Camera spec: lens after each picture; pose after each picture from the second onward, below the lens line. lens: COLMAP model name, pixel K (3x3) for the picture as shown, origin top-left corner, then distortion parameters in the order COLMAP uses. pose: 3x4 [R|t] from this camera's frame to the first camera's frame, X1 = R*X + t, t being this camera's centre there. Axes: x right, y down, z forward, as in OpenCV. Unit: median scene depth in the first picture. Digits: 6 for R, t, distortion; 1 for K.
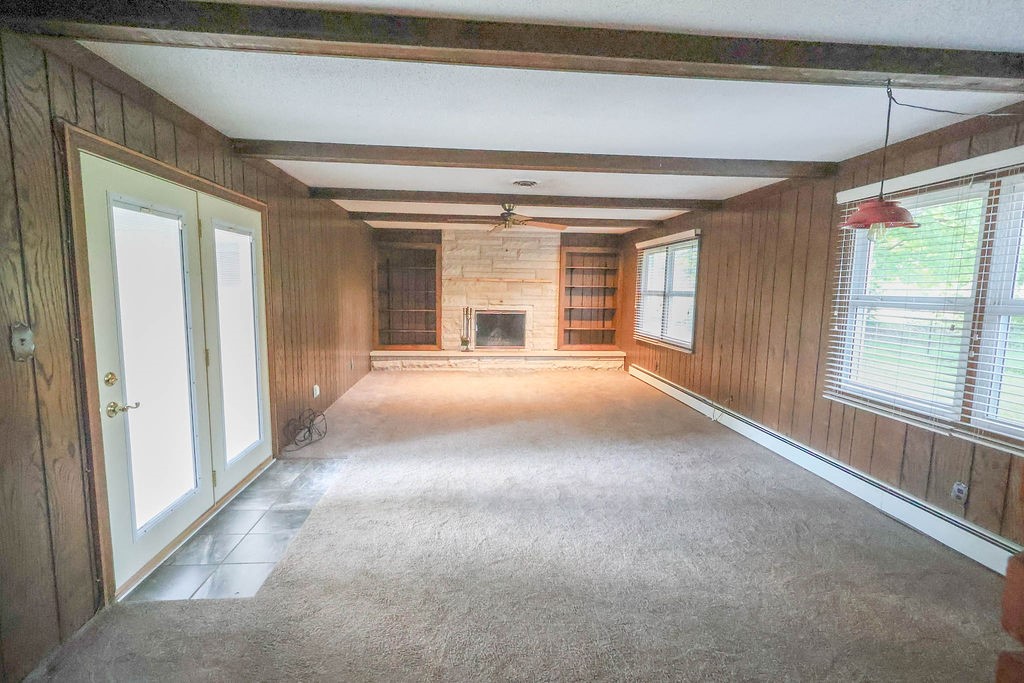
lens RADIAL K [[471.8, 0, 509.2], [0, 471.8, 340.8], [0, 0, 1]] dist [-0.004373, 0.000181]
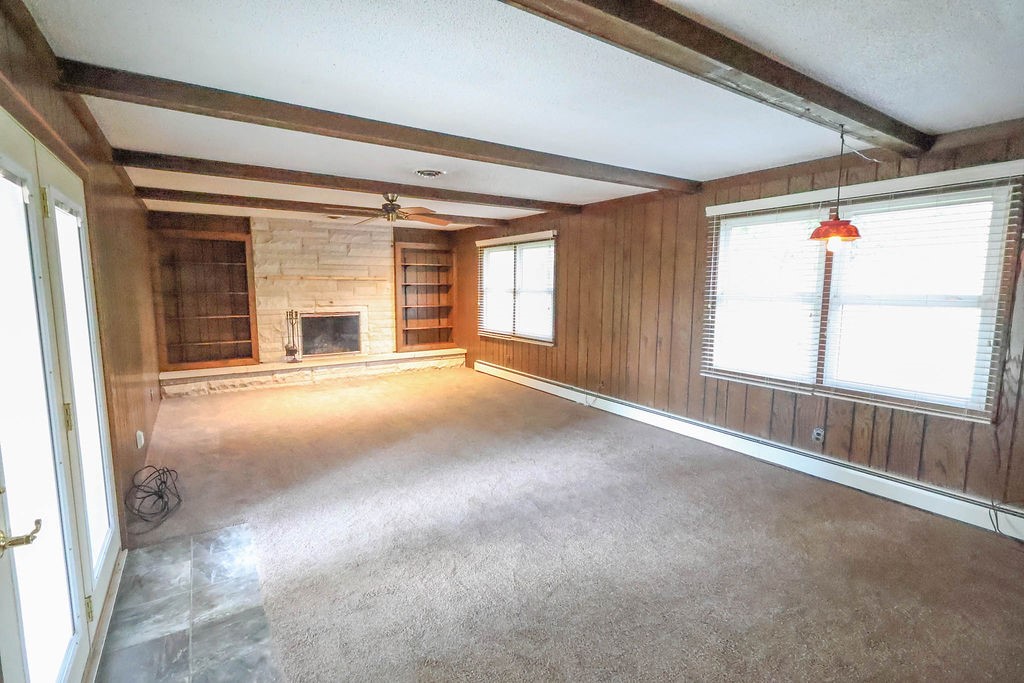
lens RADIAL K [[471.8, 0, 509.2], [0, 471.8, 340.8], [0, 0, 1]] dist [-0.004373, 0.000181]
pose [[0.880167, -0.068902, 0.469637, -0.150451], [0.063893, 0.997602, 0.026618, -0.014780], [-0.470345, 0.006578, 0.882458, 0.071376]]
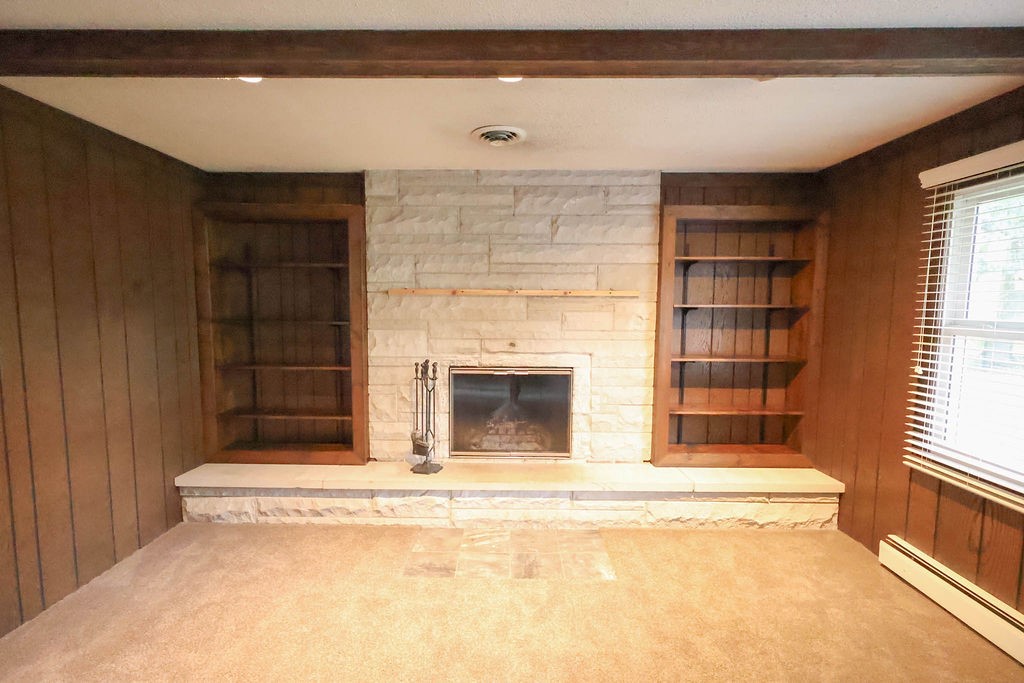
lens RADIAL K [[471.8, 0, 509.2], [0, 471.8, 340.8], [0, 0, 1]] dist [-0.004373, 0.000181]
pose [[0.994453, -0.000927, -0.105180, 0.024925], [-0.002091, 0.999589, -0.028586, -0.079223], [0.105163, 0.028647, 0.994042, 0.627080]]
